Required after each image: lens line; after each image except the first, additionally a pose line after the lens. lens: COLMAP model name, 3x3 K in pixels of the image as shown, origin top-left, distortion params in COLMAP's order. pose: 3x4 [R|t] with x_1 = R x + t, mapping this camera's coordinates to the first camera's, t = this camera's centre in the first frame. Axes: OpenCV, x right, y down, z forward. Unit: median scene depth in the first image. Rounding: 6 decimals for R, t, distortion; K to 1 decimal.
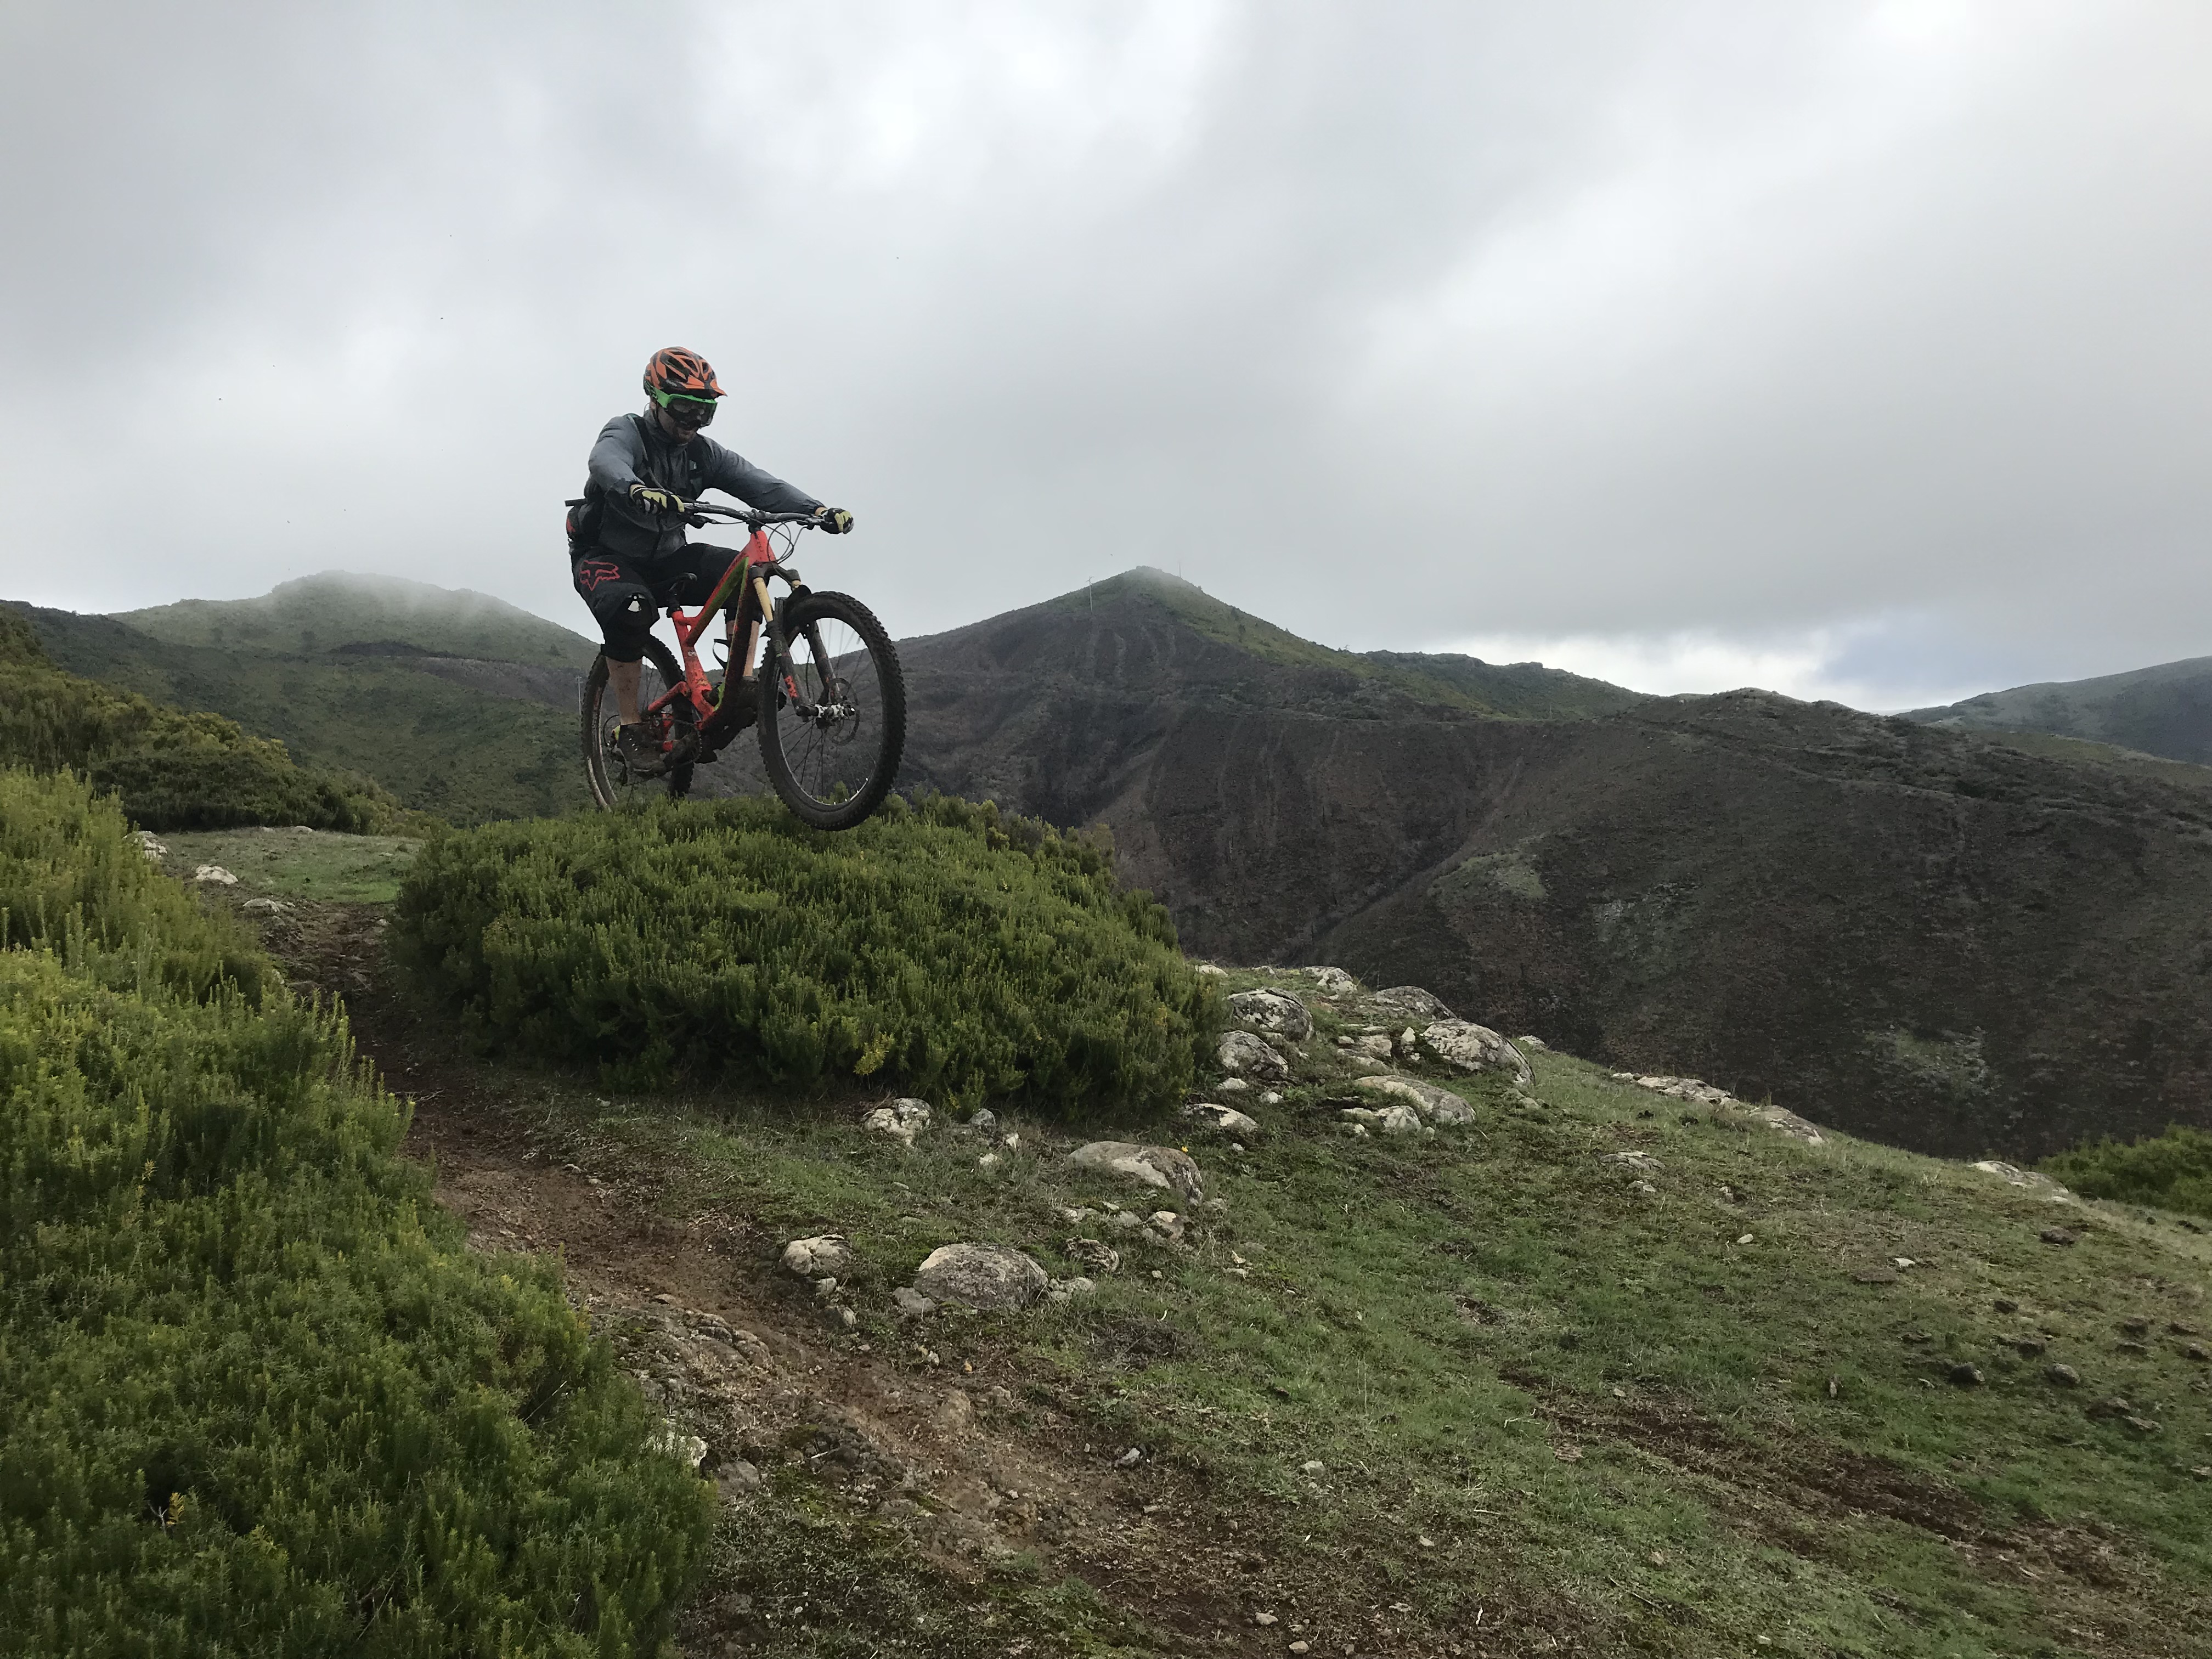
lens RADIAL K [[1810.8, 0, 1100.5], [0, 1810.8, 786.9], [0, 0, 1]] dist [0.023623, -0.022953]
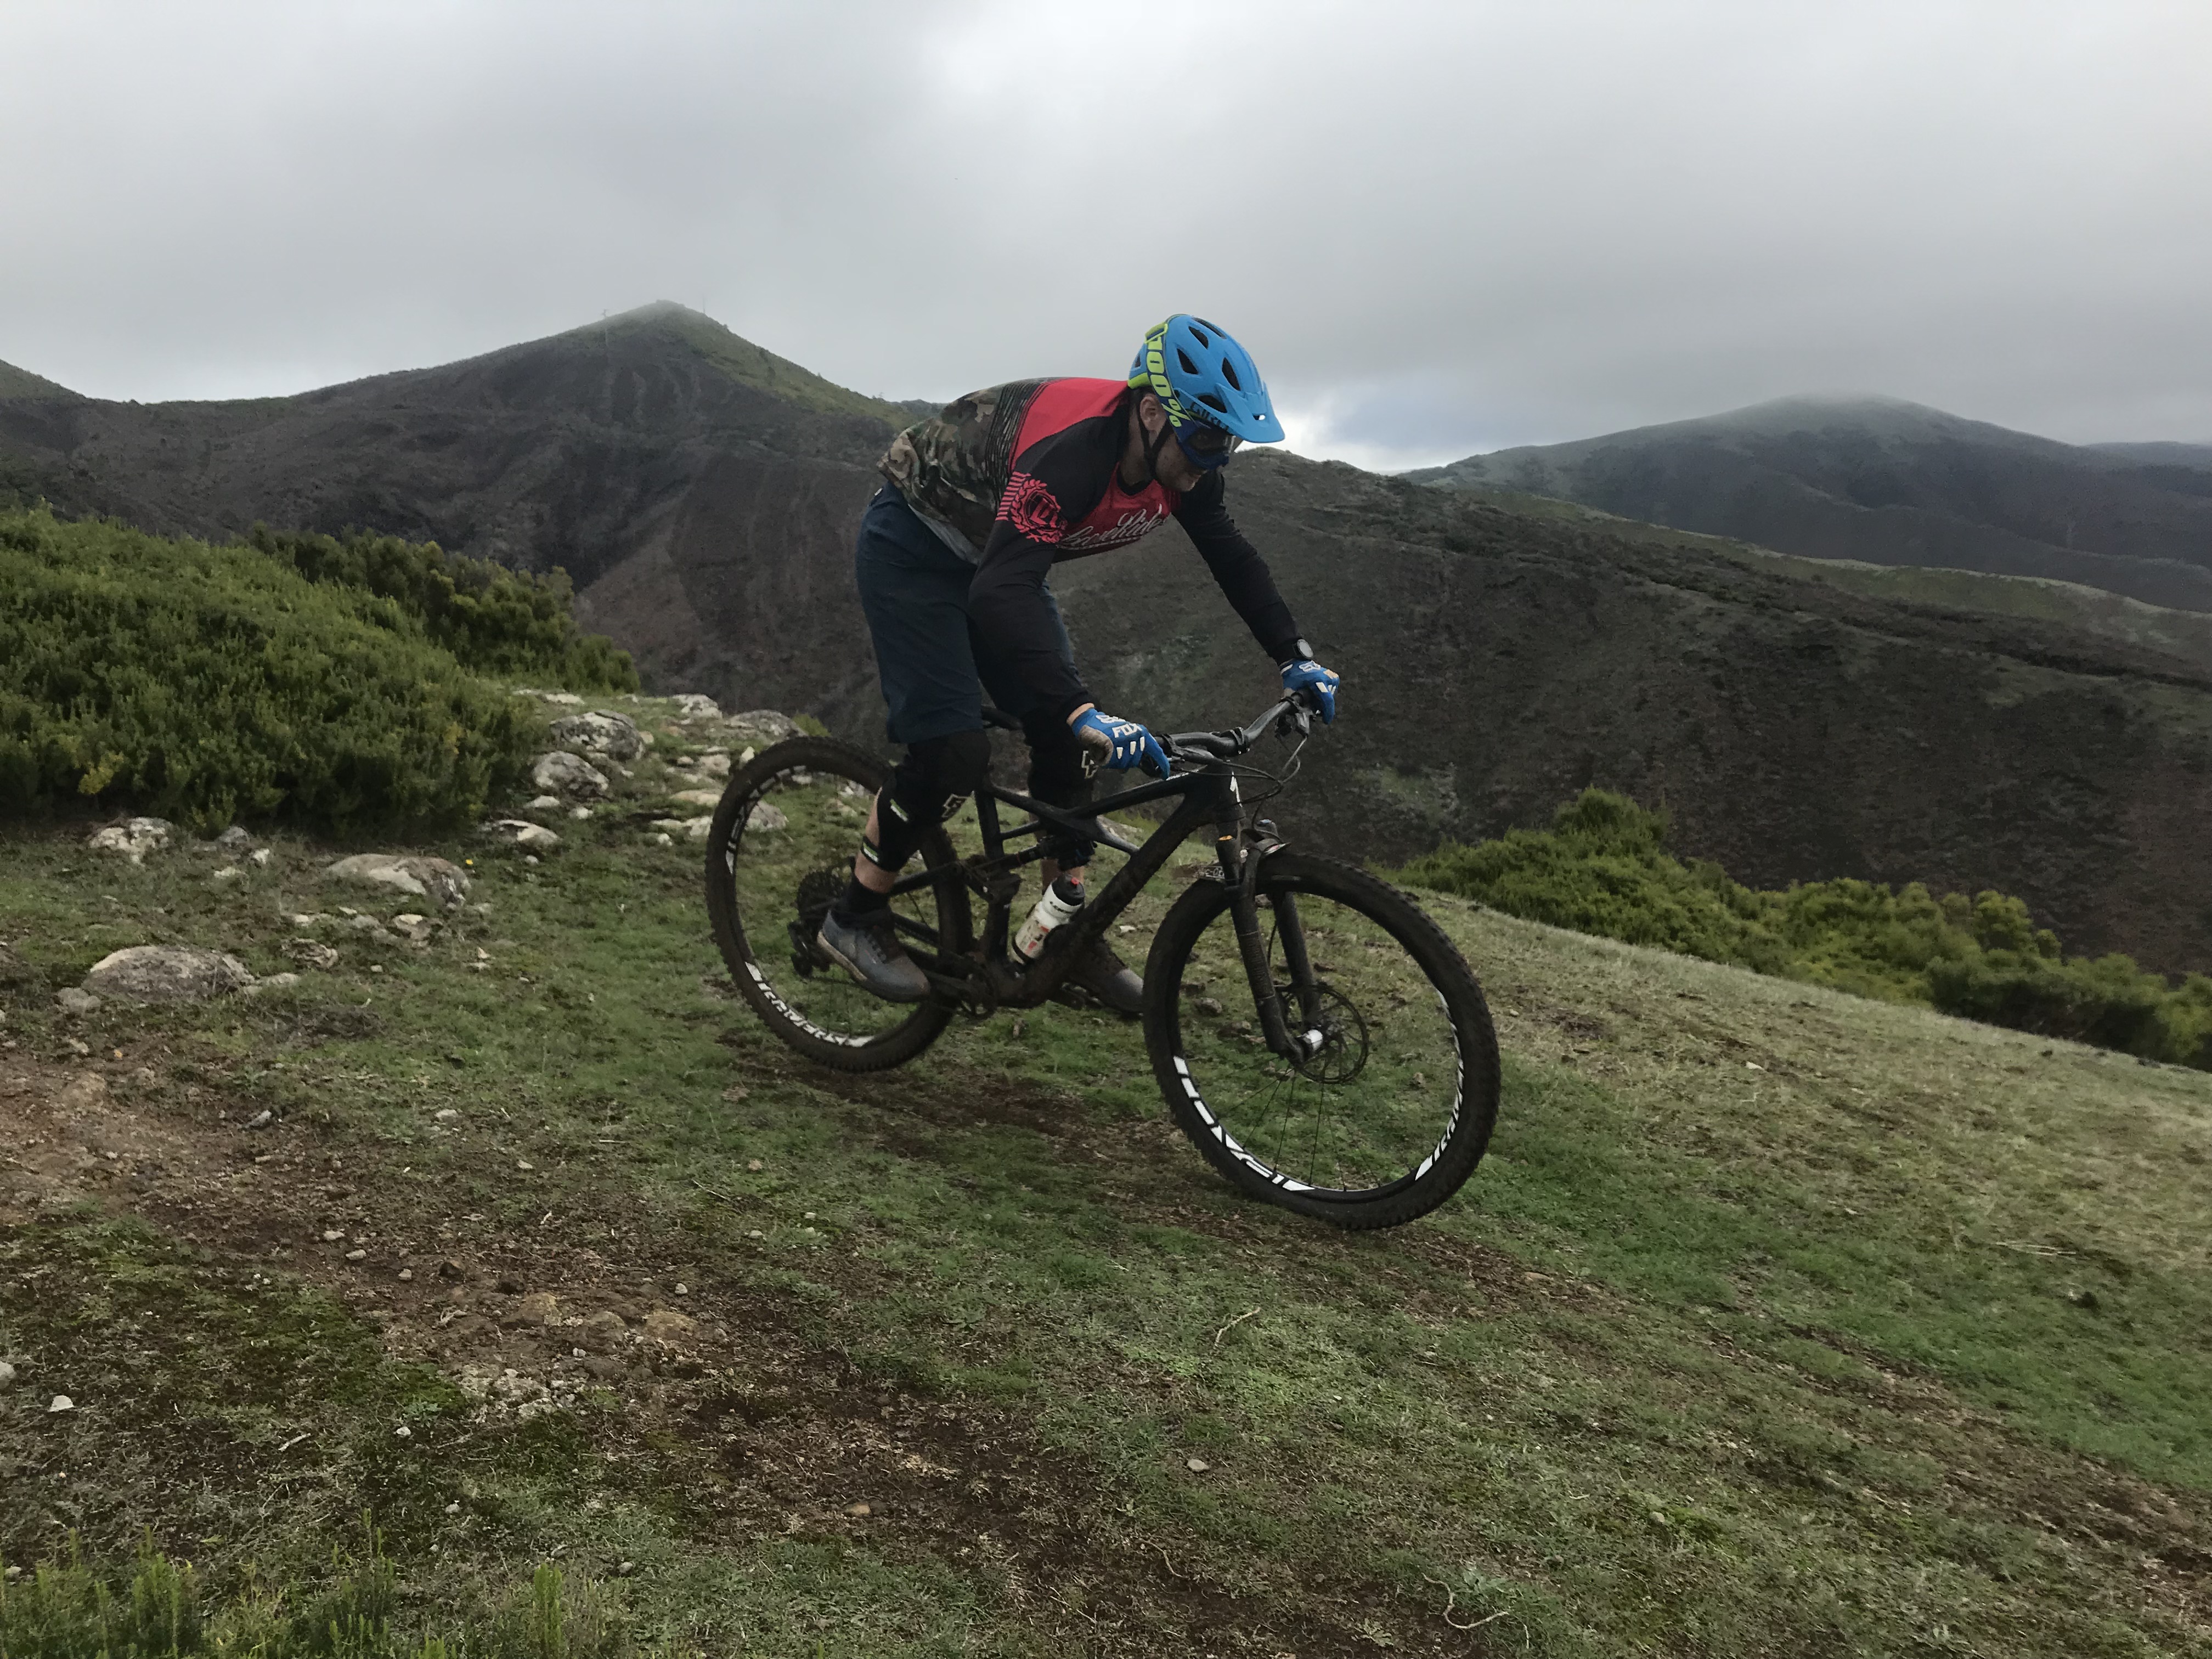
lens RADIAL K [[1810.8, 0, 1116.0], [0, 1810.8, 826.3], [0, 0, 1]] dist [0.023623, -0.022953]
pose [[0.967385, -0.034445, 0.250956, 0.162246], [-0.004975, 0.987937, 0.154779, 0.022777], [-0.253260, -0.150979, 0.955544, -0.078254]]
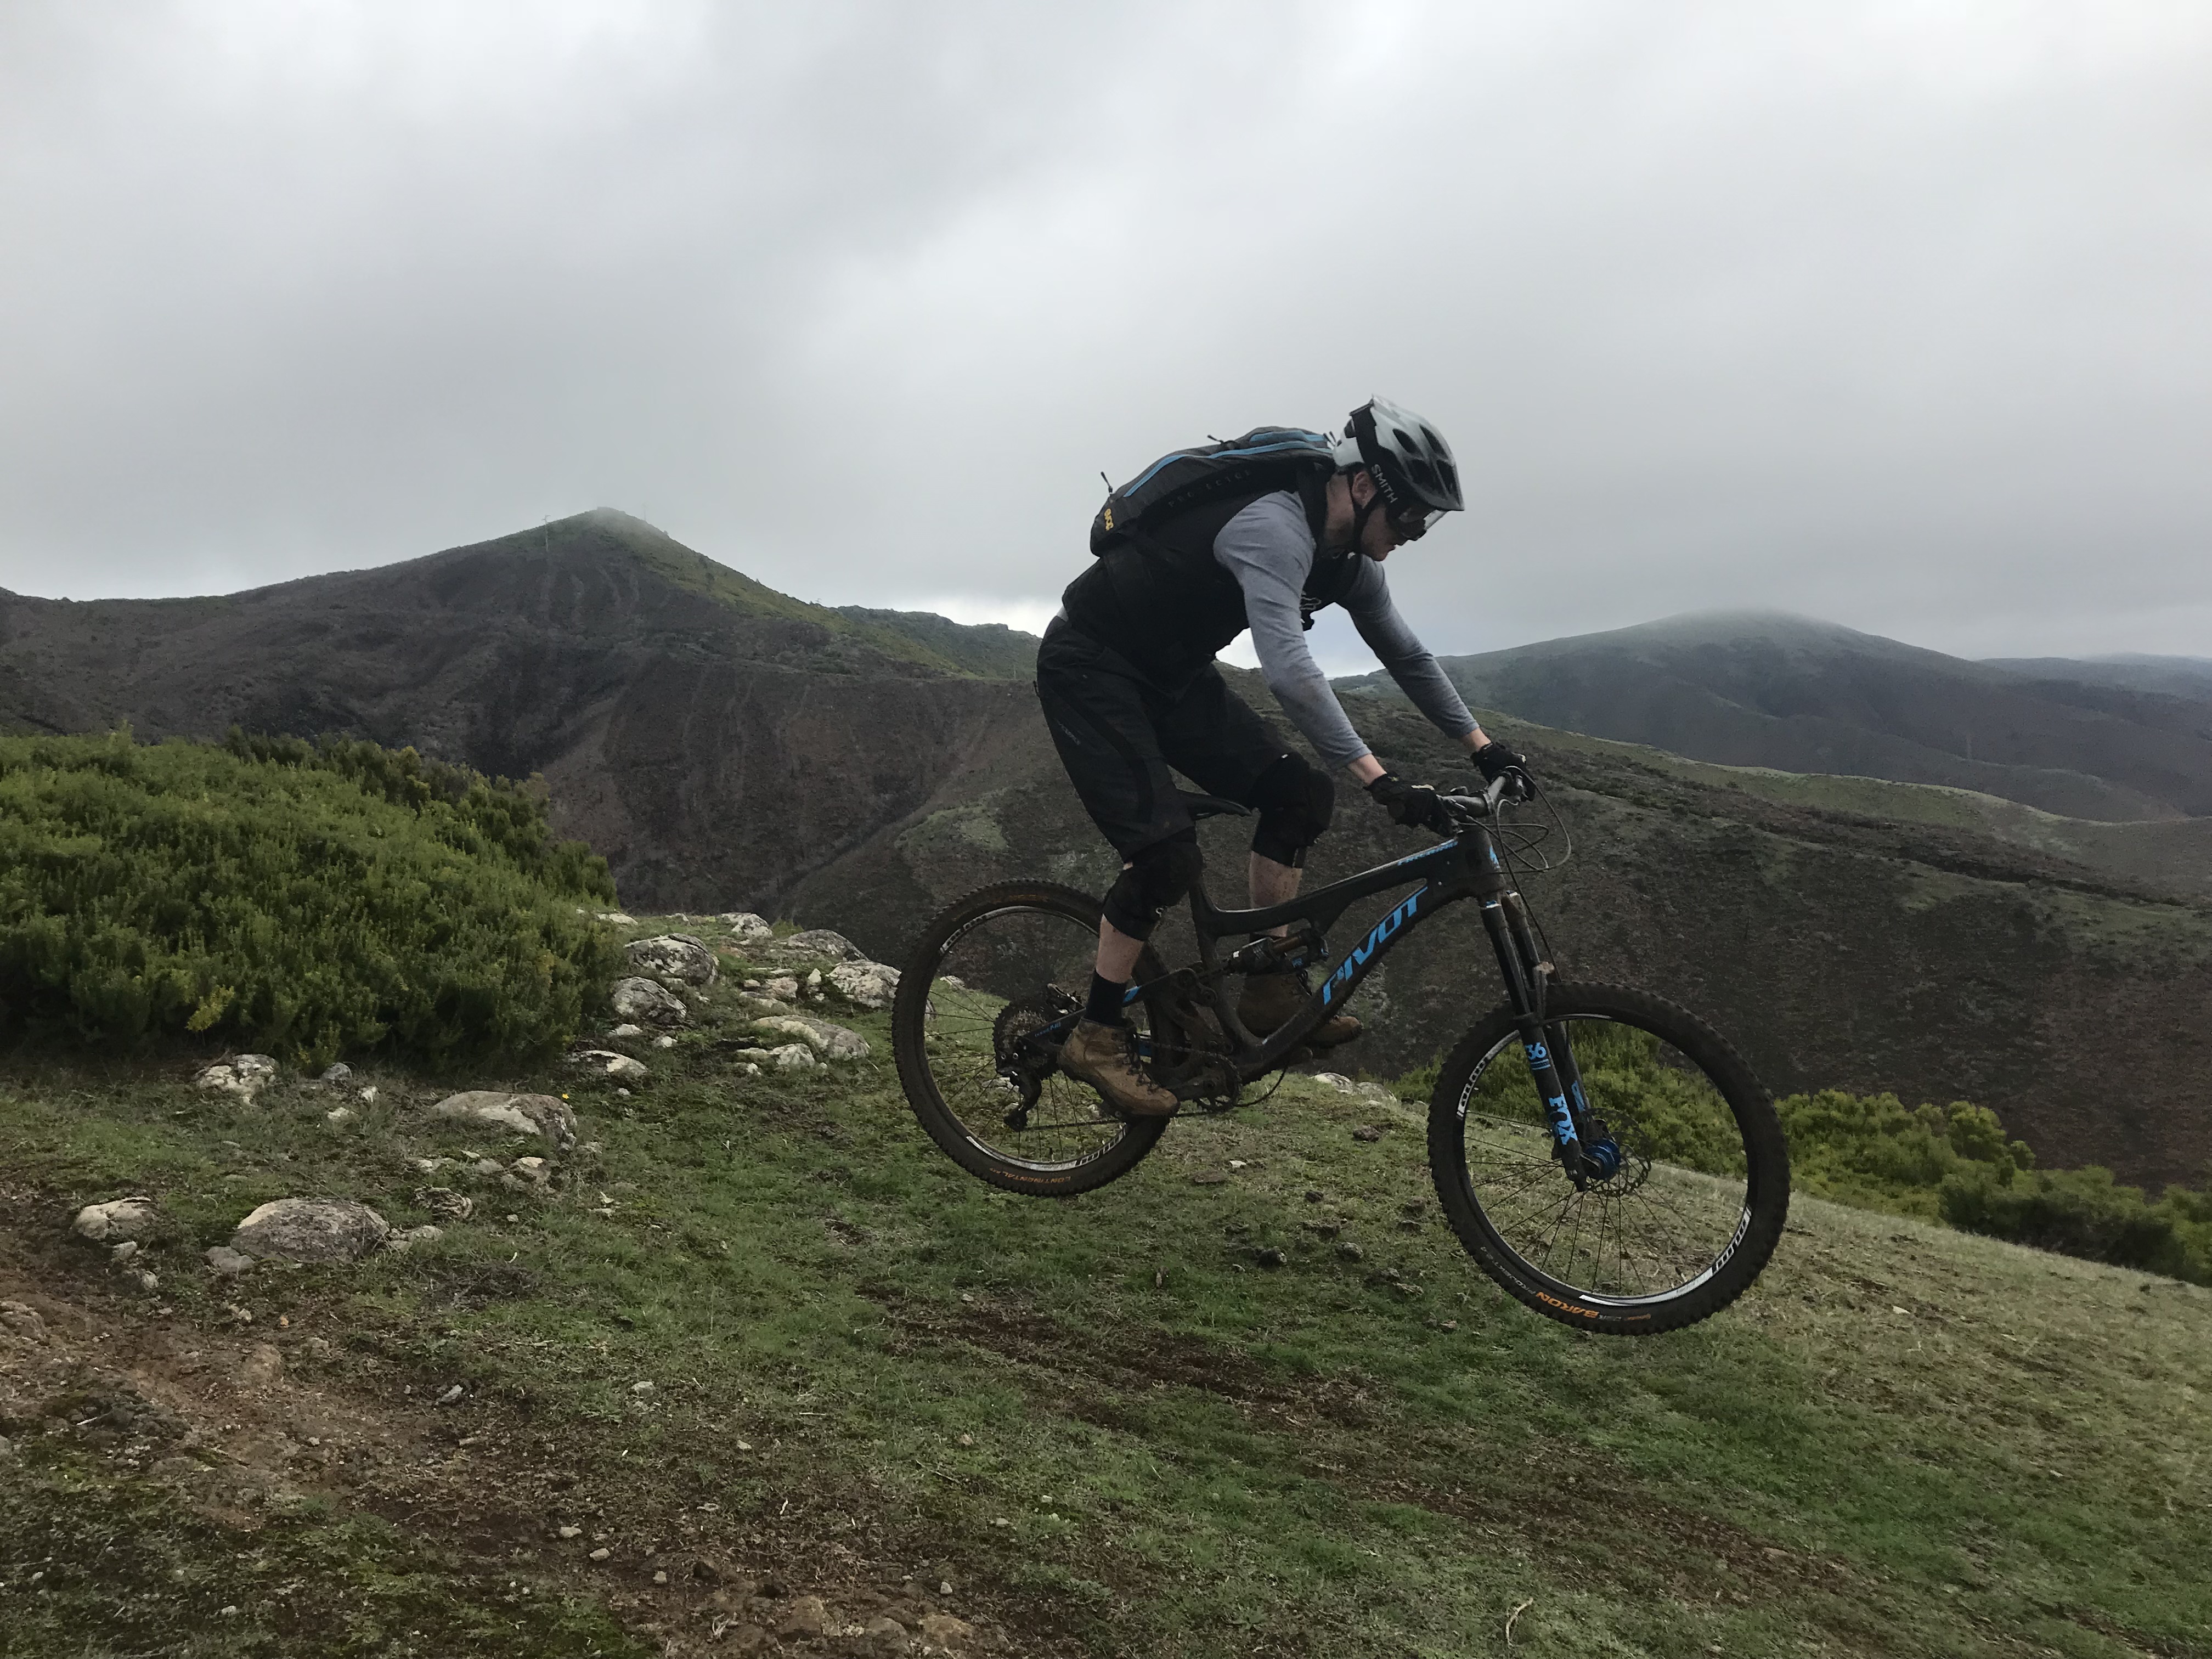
lens RADIAL K [[1810.8, 0, 1110.5], [0, 1810.8, 822.9], [0, 0, 1]] dist [0.023623, -0.022953]
pose [[0.956878, -0.000801, 0.290490, 0.049225], [-0.012257, 0.998994, 0.043128, 0.006208], [-0.290232, -0.044829, 0.955906, -0.027924]]
